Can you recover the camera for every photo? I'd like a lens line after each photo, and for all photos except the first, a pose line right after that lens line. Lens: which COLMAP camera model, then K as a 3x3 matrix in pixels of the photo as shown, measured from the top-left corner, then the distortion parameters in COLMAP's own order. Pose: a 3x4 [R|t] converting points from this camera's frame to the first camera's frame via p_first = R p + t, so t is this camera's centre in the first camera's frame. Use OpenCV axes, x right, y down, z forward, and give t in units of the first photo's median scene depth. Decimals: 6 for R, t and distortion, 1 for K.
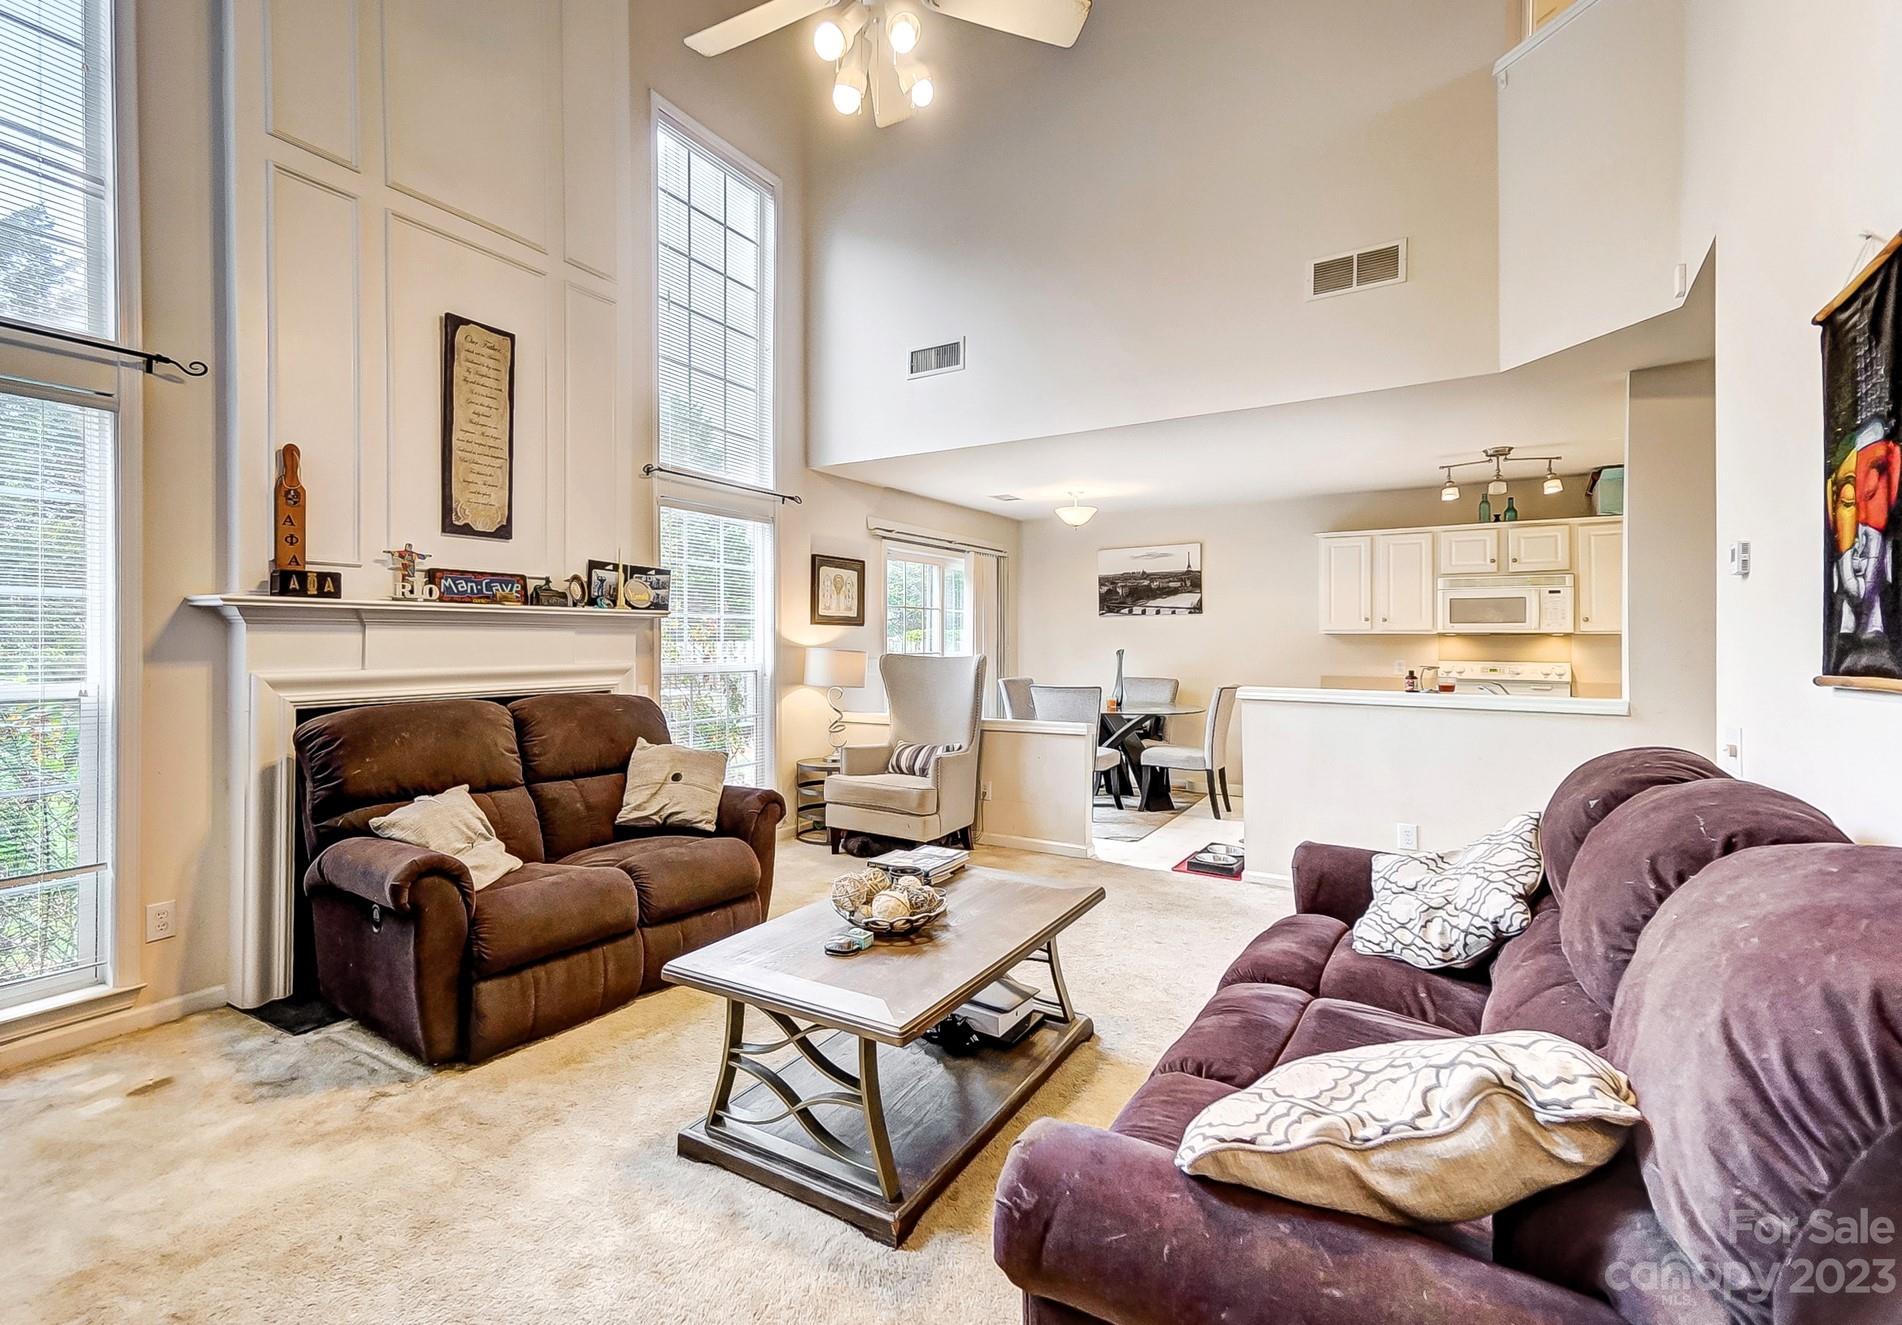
lens RADIAL K [[843.9, 0, 904.4], [0, 843.9, 638.0], [0, 0, 1]] dist [0.028847, 0.000459]
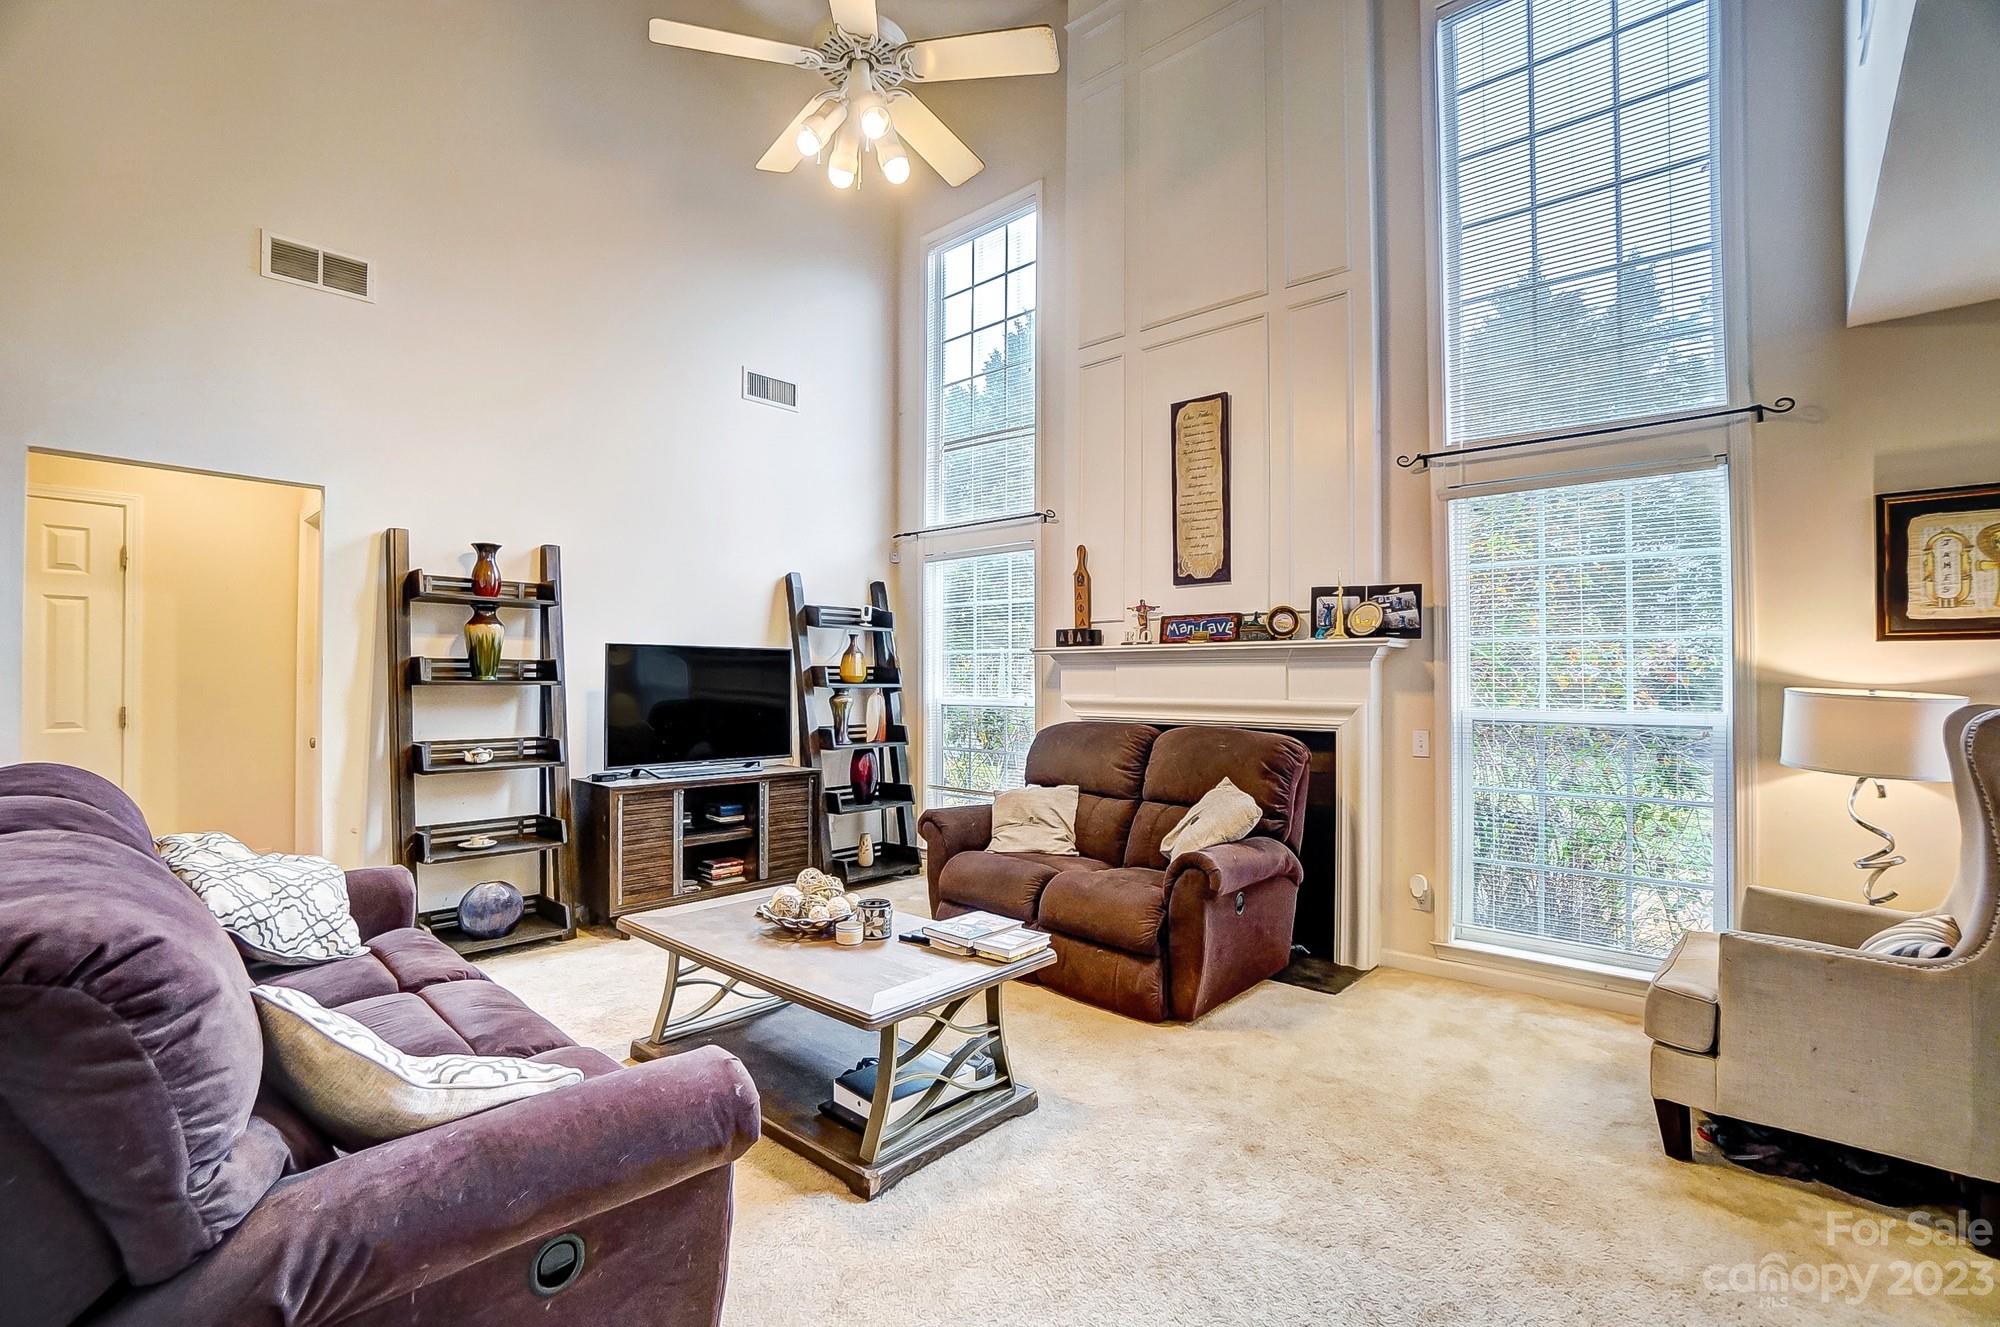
lens RADIAL K [[882.2, 0, 999.7], [0, 882.2, 672.0], [0, 0, 1]] dist [-0.033890, -0.000032]
pose [[-0.132637, -0.011589, -0.991097, 0.696876], [-0.000803, 0.999933, -0.011585, 0.012418], [0.991164, -0.000741, -0.132637, 0.886741]]
